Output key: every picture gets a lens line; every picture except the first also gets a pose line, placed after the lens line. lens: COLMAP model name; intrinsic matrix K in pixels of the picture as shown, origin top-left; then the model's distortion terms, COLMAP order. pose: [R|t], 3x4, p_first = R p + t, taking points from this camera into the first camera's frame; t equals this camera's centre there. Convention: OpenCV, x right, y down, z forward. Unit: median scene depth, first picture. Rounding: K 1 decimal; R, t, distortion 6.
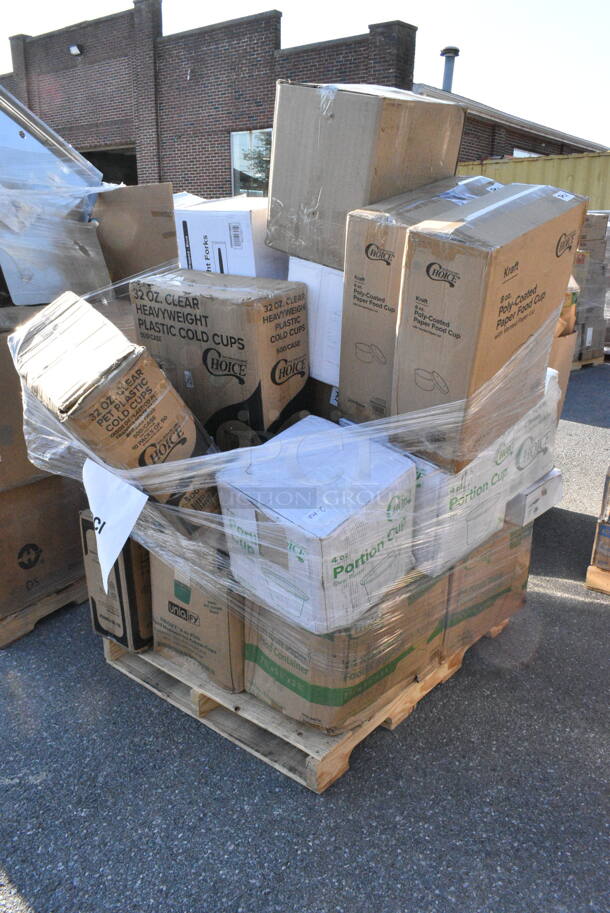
lens RADIAL K [[701.5, 0, 305.0], [0, 701.5, 456.5], [0, 0, 1]] dist [-0.026373, 0.014986]
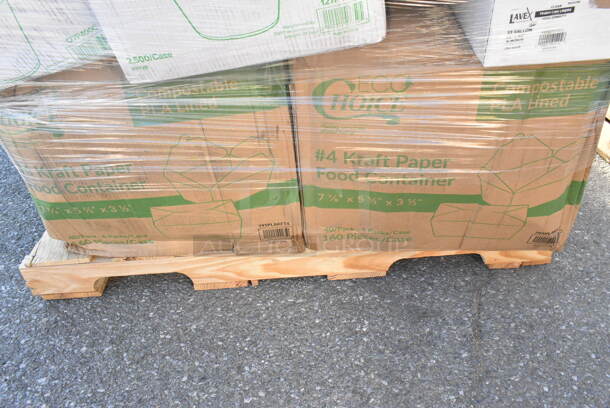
lens RADIAL K [[468.7, 0, 305.0], [0, 468.7, 204.0], [0, 0, 1]] dist [-0.026373, 0.014986]
pose [[0.685296, 0.425689, -0.590896, 0.426741], [-0.164511, 0.880890, 0.443811, 0.065648], [0.709440, -0.206933, 0.673702, 0.711192]]
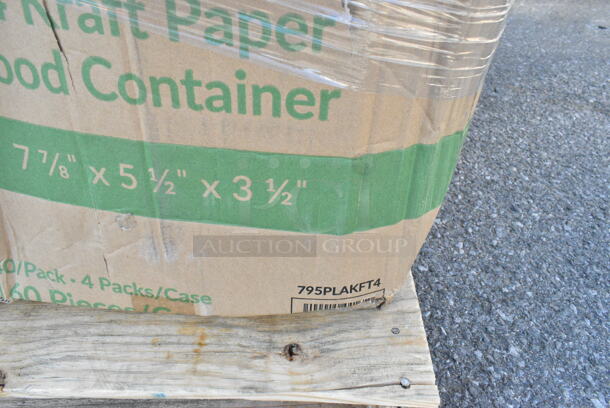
lens RADIAL K [[468.7, 0, 305.0], [0, 468.7, 204.0], [0, 0, 1]] dist [-0.026373, 0.014986]
pose [[0.766314, -0.363039, 0.530062, -0.068076], [0.146987, 0.902229, 0.405436, 0.227858], [-0.625426, -0.232779, 0.744752, 0.737164]]
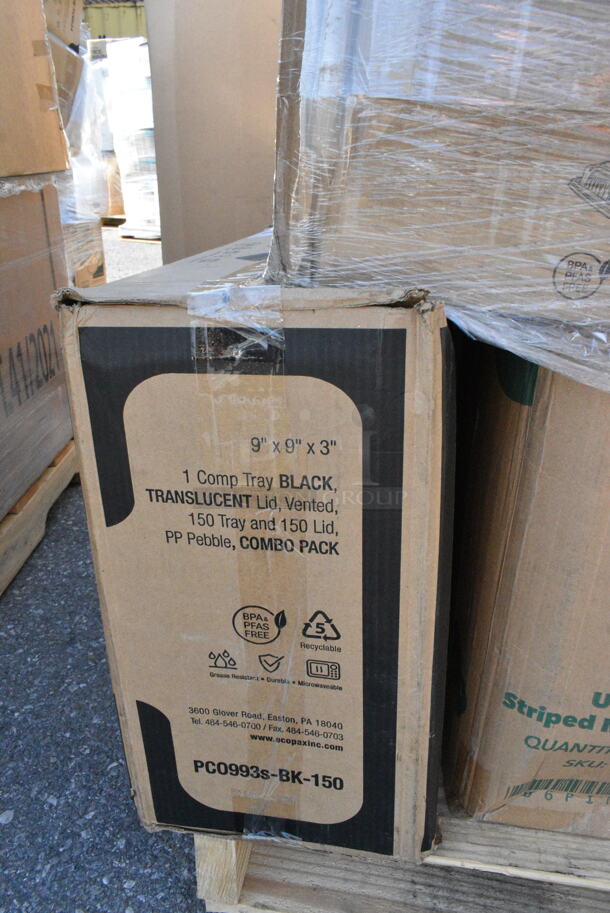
lens RADIAL K [[701.5, 0, 305.0], [0, 701.5, 456.5], [0, 0, 1]] dist [-0.026373, 0.014986]
pose [[0.864259, -0.199674, 0.461721, -0.365909], [0.148752, 0.978244, 0.144612, 0.103974], [-0.480550, -0.056300, 0.875158, 0.825602]]
